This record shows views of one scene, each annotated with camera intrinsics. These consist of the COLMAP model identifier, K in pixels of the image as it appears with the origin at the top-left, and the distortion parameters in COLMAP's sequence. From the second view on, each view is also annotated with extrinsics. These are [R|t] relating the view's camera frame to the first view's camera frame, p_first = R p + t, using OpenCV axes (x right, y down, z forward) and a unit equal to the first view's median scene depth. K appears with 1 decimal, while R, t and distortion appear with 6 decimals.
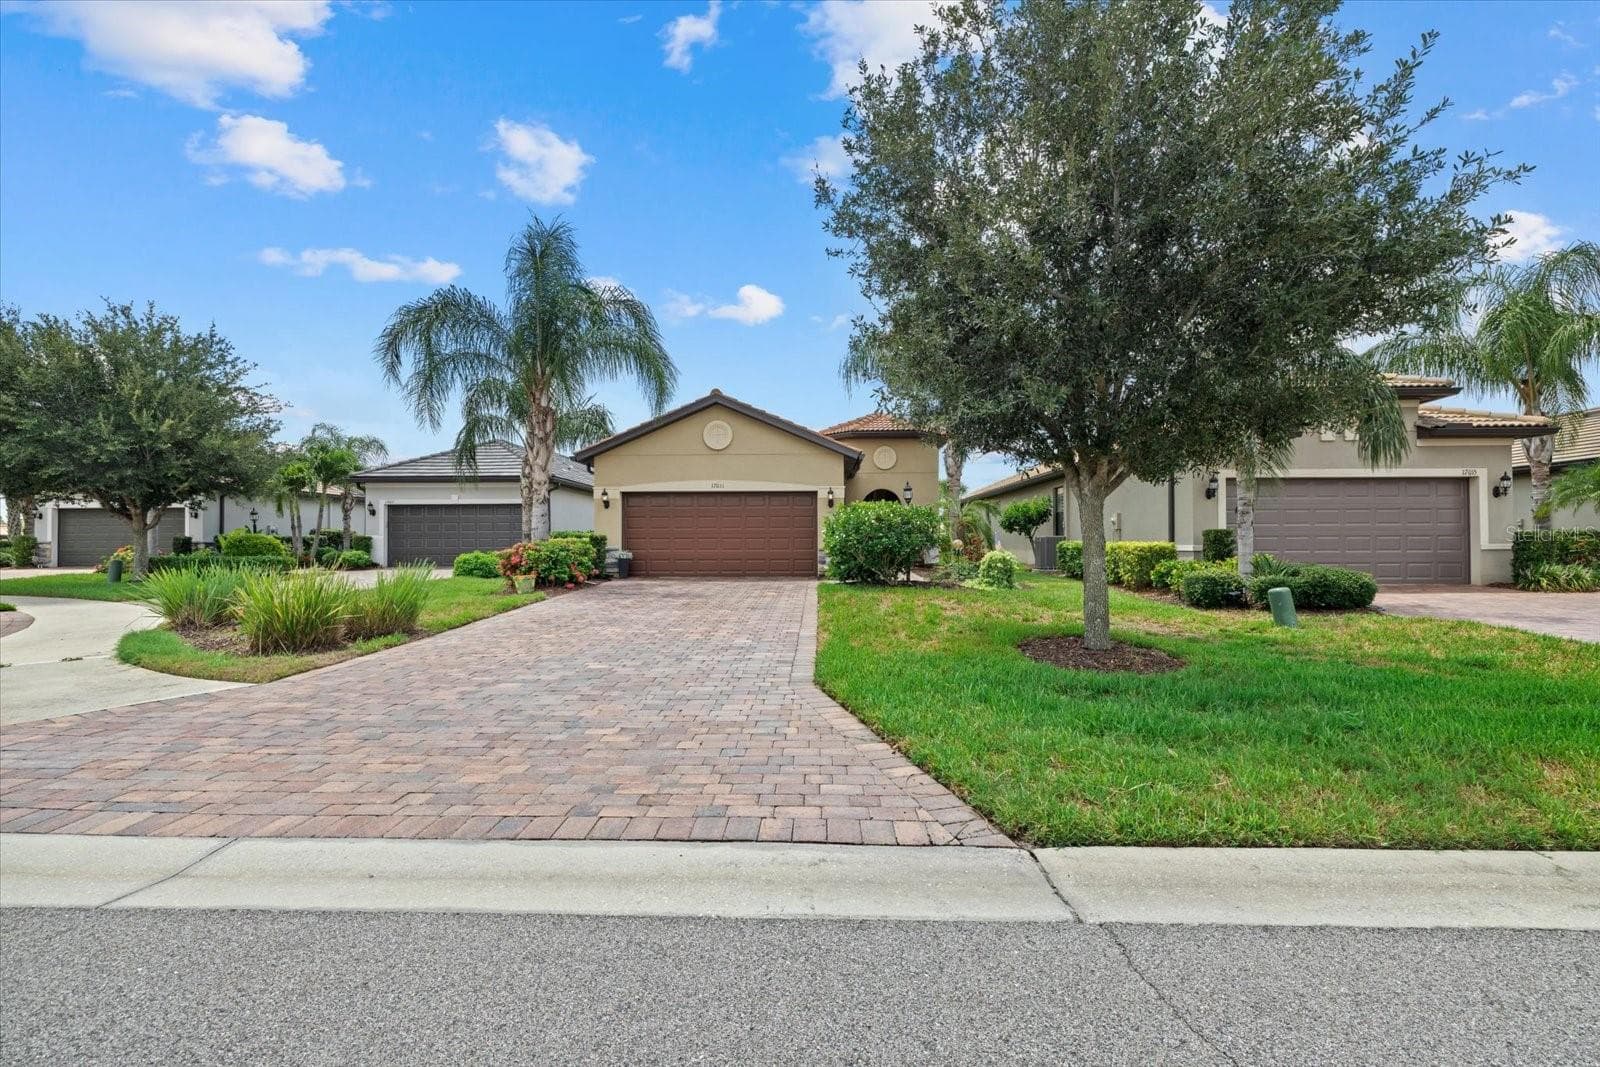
lens RADIAL K [[717.3, 0, 794.5], [0, 717.3, 541.2], [0, 0, 1]] dist [-0.023959, -0.000105]
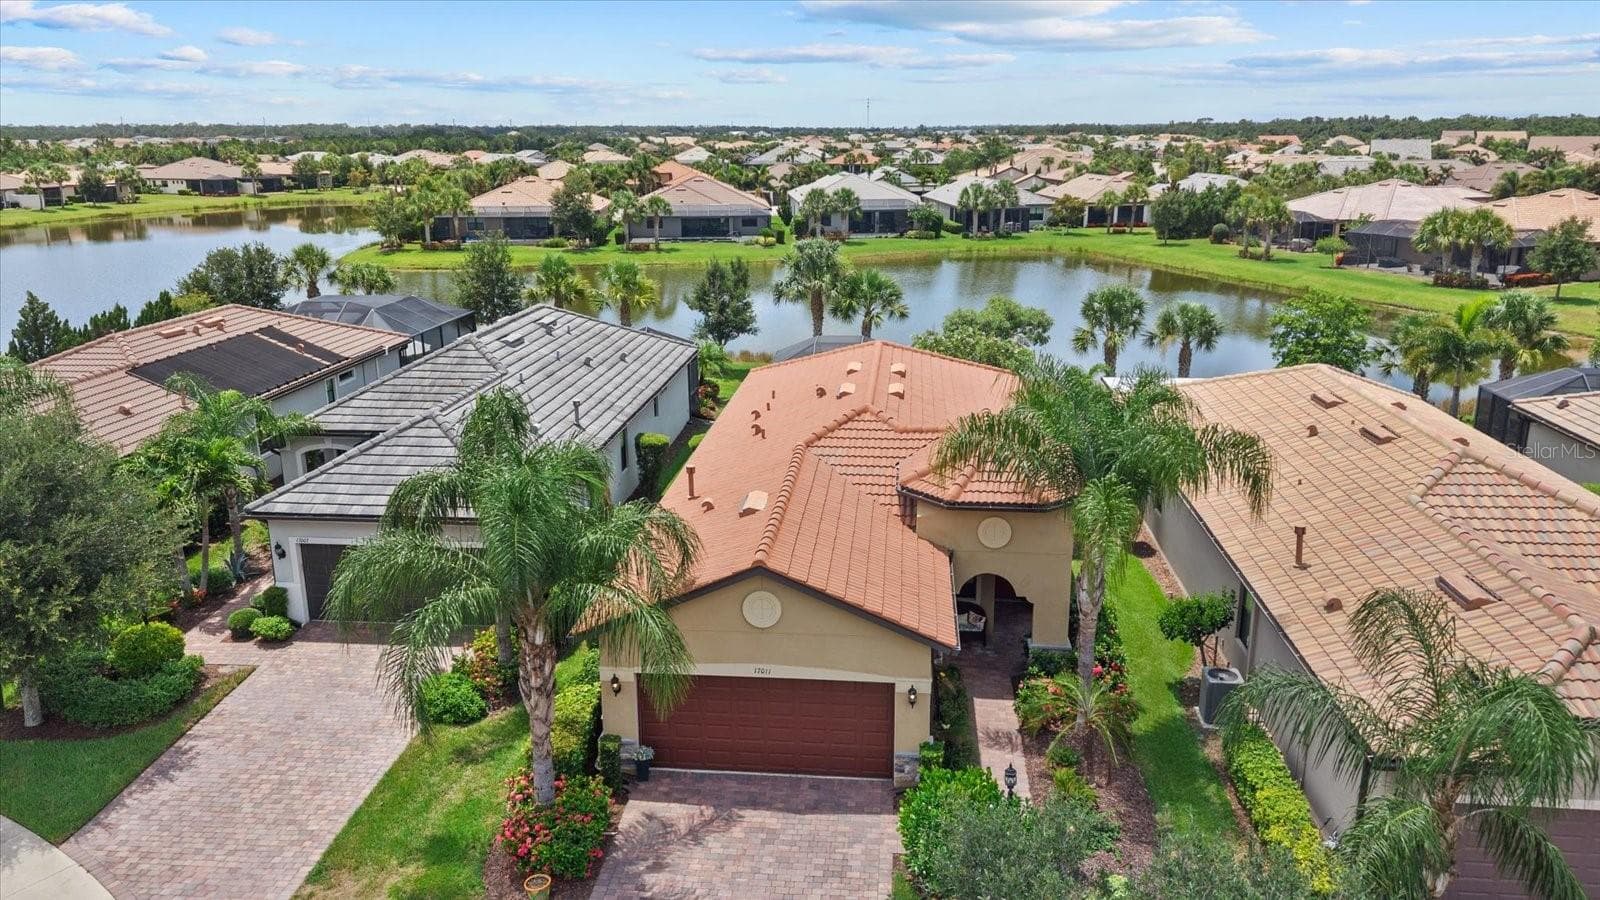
lens RADIAL K [[1175.6, 0, 790.9], [0, 1175.6, 449.6], [0, 0, 1]] dist [0.009935, -0.008692]
pose [[0.997957, 0.014673, -0.062175, -0.003938], [0.002425, 0.963860, 0.266399, -0.634966], [0.063837, -0.266006, 0.961855, -0.126229]]
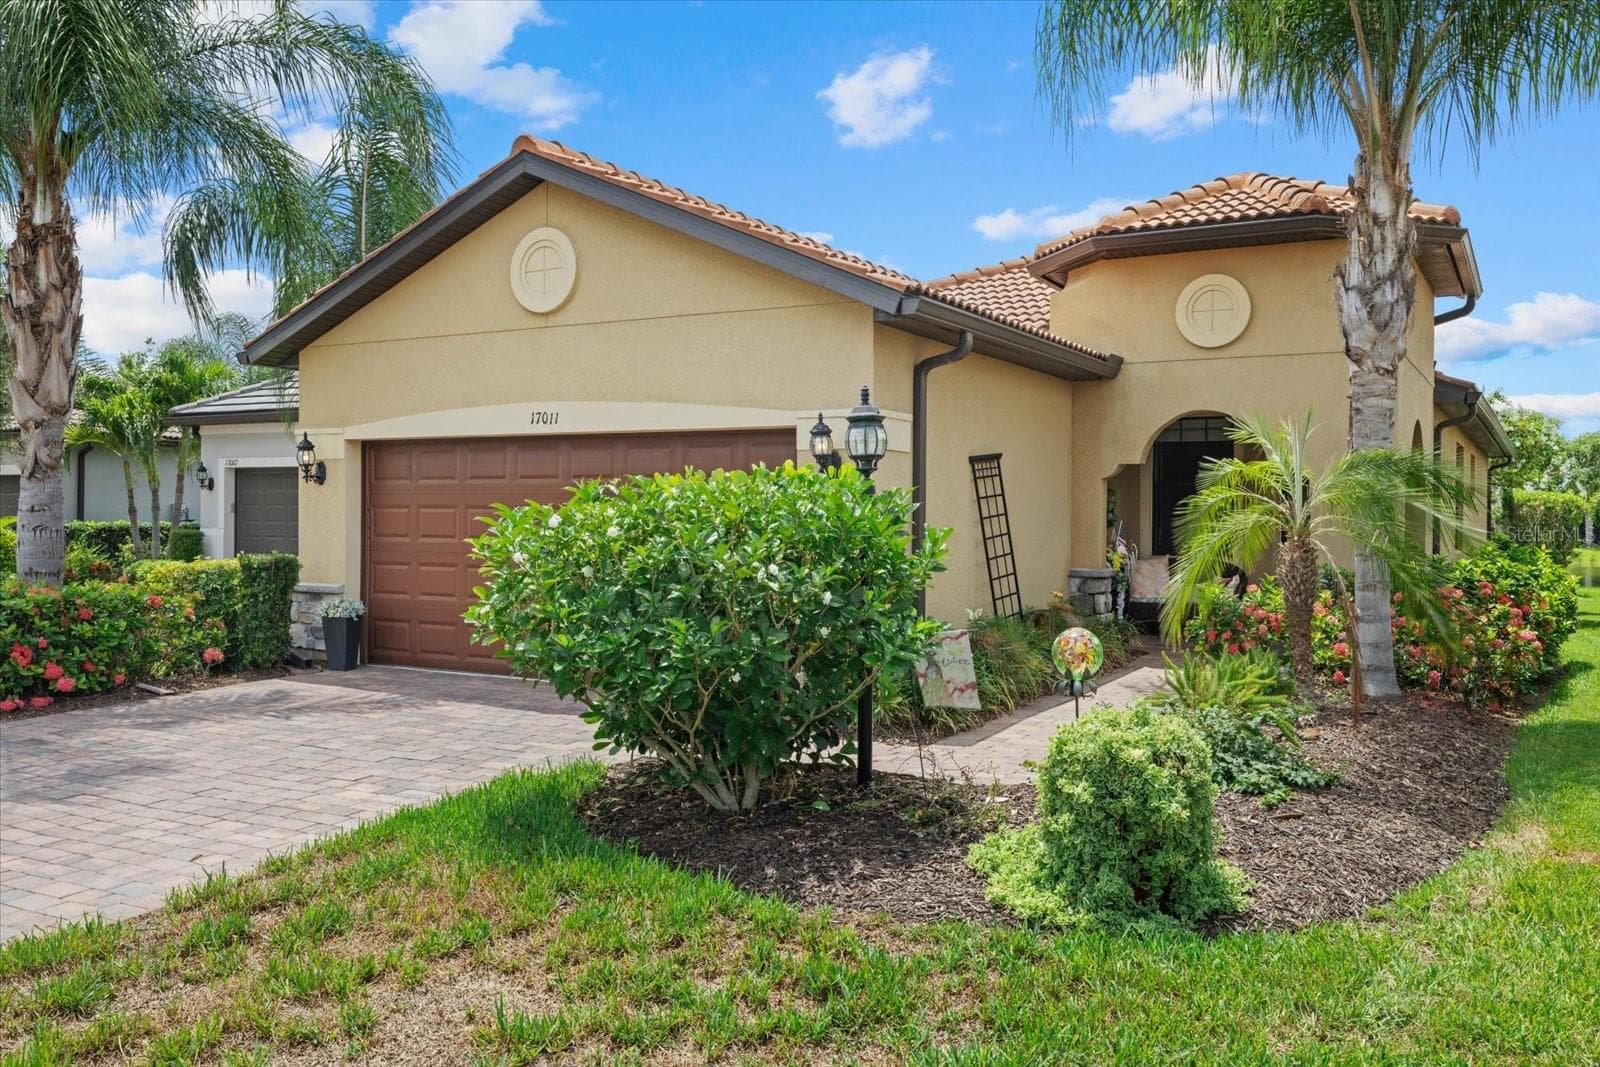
lens RADIAL K [[1325.0, 0, 790.6], [0, 1325.0, 536.0], [0, 0, 1]] dist [-0.006449, -0.000984]
pose [[0.885399, 0.013309, -0.464642, 0.299655], [-0.003473, 0.999752, 0.022018, -0.034734], [0.464819, -0.017881, 0.885225, 0.487958]]
